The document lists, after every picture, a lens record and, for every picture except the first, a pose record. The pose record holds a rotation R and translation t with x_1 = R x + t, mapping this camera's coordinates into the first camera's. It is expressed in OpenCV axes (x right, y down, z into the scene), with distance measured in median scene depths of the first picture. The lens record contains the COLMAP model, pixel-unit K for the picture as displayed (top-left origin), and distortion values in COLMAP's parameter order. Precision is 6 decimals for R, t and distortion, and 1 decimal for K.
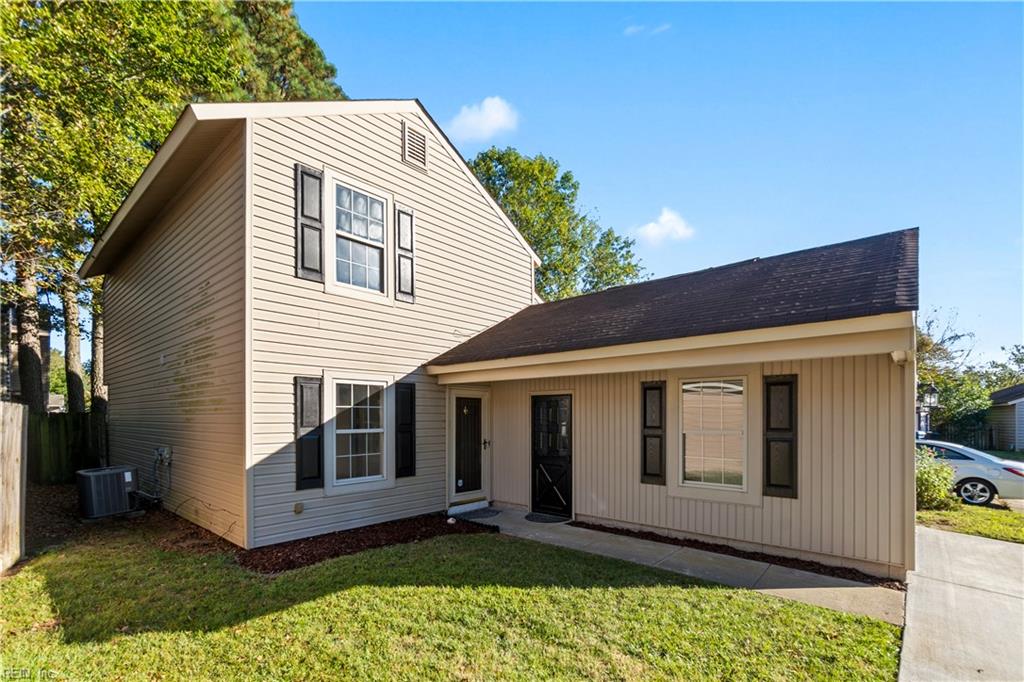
lens RADIAL K [[465.2, 0, 510.1], [0, 465.2, 418.9], [0, 0, 1]] dist [-0.000332, -0.000085]
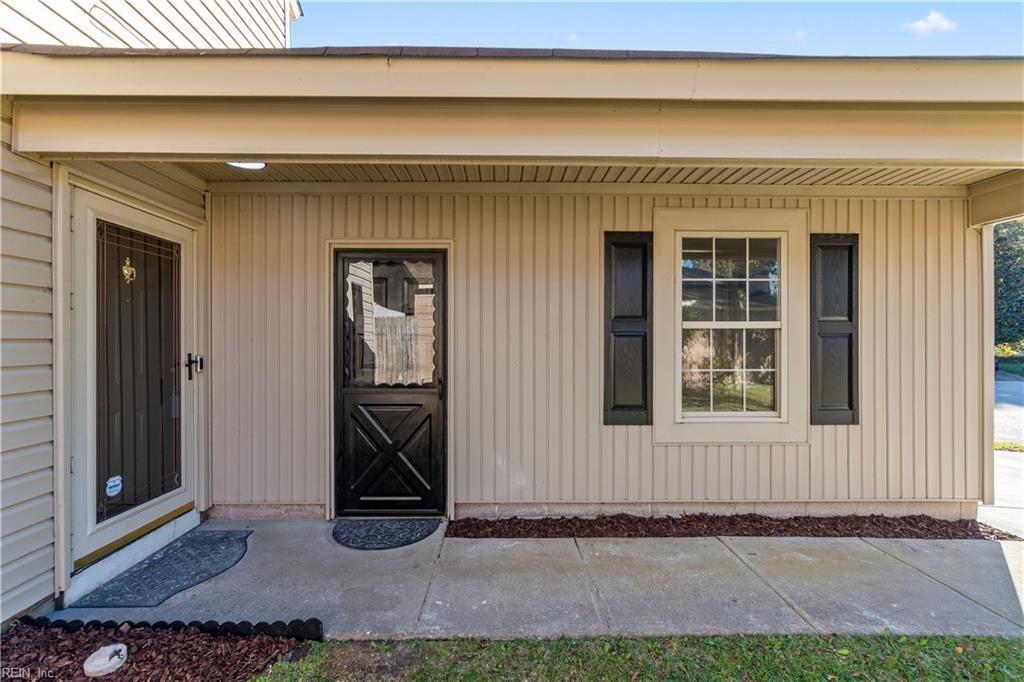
lens RADIAL K [[444.5, 0, 512.0], [0, 444.5, 341.0], [0, 0, 1]] dist [0.000559, 0.000041]
pose [[0.740968, 0.000230, 0.671540, -0.117984], [0.001752, 0.999996, -0.002276, 0.039494], [-0.671538, 0.002863, 0.740965, 0.621772]]
